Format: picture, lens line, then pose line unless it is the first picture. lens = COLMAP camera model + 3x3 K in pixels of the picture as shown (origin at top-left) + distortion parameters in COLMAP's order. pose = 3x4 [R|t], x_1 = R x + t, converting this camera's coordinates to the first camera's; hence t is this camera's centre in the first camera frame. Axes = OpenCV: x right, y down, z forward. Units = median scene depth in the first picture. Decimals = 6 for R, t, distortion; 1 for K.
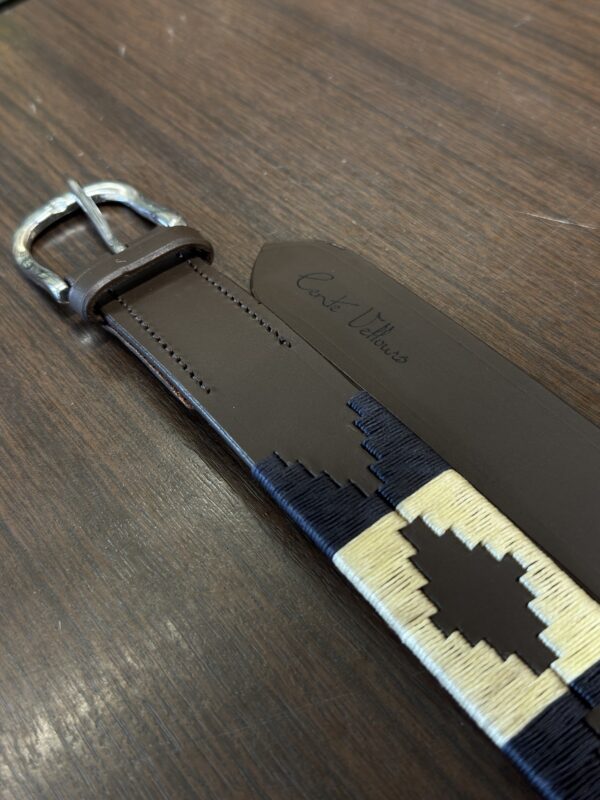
lens RADIAL K [[969.9, 0, 300.0], [0, 969.9, 400.0], [0, 0, 1]] dist [0.208274, -0.660619]
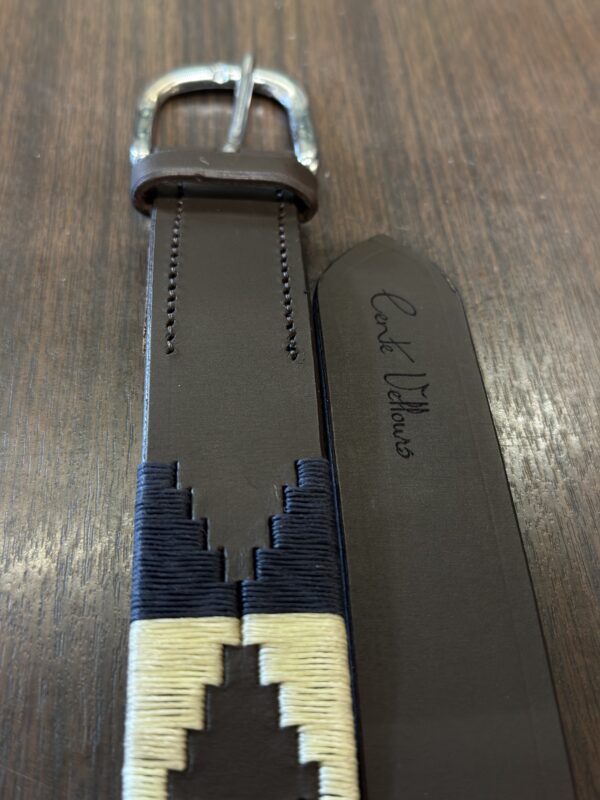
lens RADIAL K [[1006.7, 0, 300.0], [0, 1006.7, 400.0], [0, 0, 1]] dist [0.219428, -0.766263]
pose [[0.816566, 0.537981, -0.209274, 0.166704], [-0.528807, 0.842526, 0.102532, -0.104488], [0.231479, 0.026942, 0.972467, 0.206340]]
